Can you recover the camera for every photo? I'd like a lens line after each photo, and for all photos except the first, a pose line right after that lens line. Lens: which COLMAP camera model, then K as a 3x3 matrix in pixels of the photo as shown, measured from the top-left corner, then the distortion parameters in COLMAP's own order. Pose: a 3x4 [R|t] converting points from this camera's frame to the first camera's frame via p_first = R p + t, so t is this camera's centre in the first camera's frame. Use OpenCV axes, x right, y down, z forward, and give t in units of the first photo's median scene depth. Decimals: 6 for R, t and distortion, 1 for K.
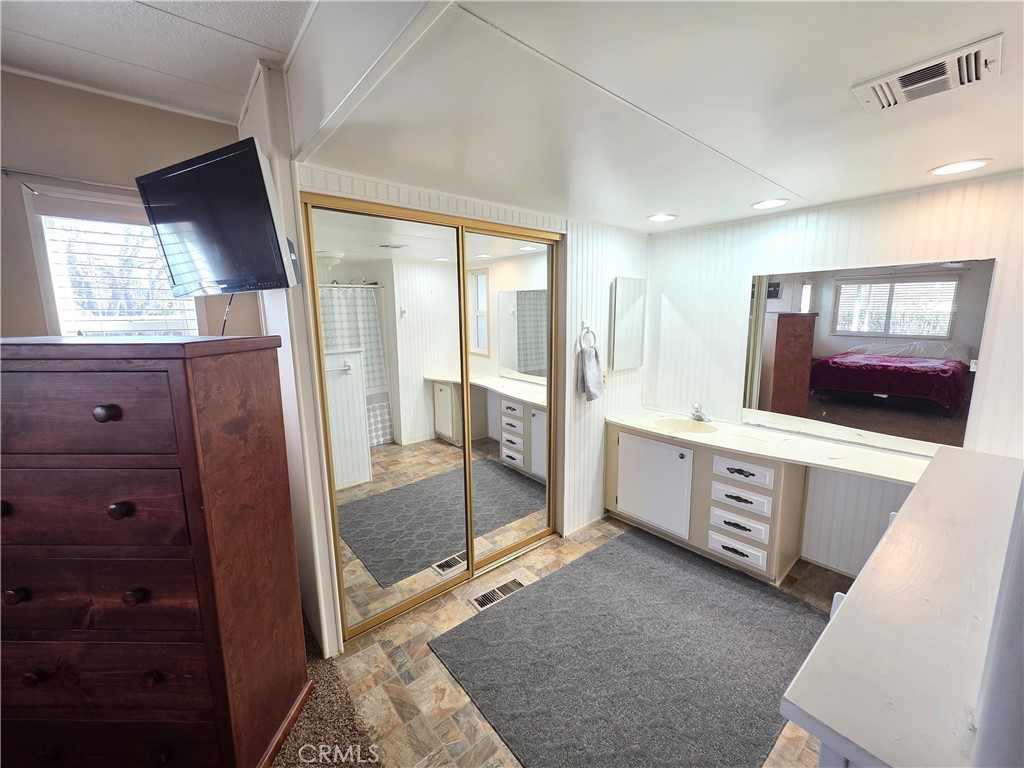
lens RADIAL K [[408.1, 0, 513.6], [0, 408.1, 377.8], [0, 0, 1]] dist [-0.001133, 0.002238]
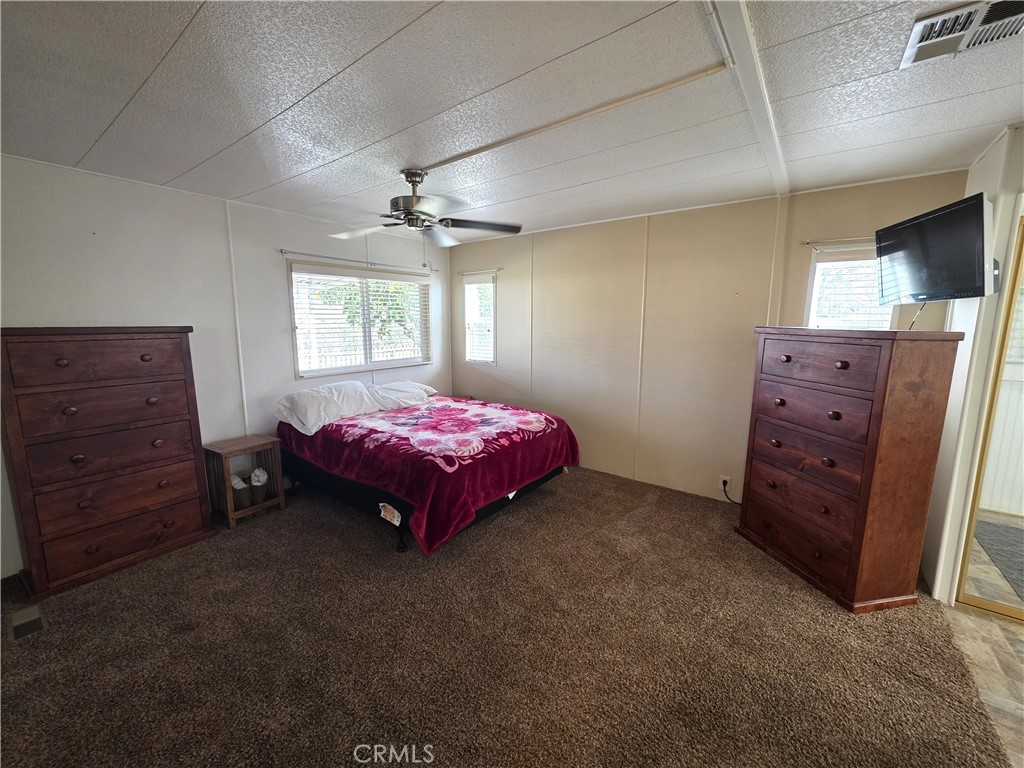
lens RADIAL K [[408.1, 0, 513.6], [0, 408.1, 377.8], [0, 0, 1]] dist [-0.001133, 0.002238]
pose [[0.232026, 0.152442, -0.960690, 0.415788], [-0.166764, 0.979254, 0.115111, 0.140528], [0.958308, 0.133499, 0.252634, -0.773322]]
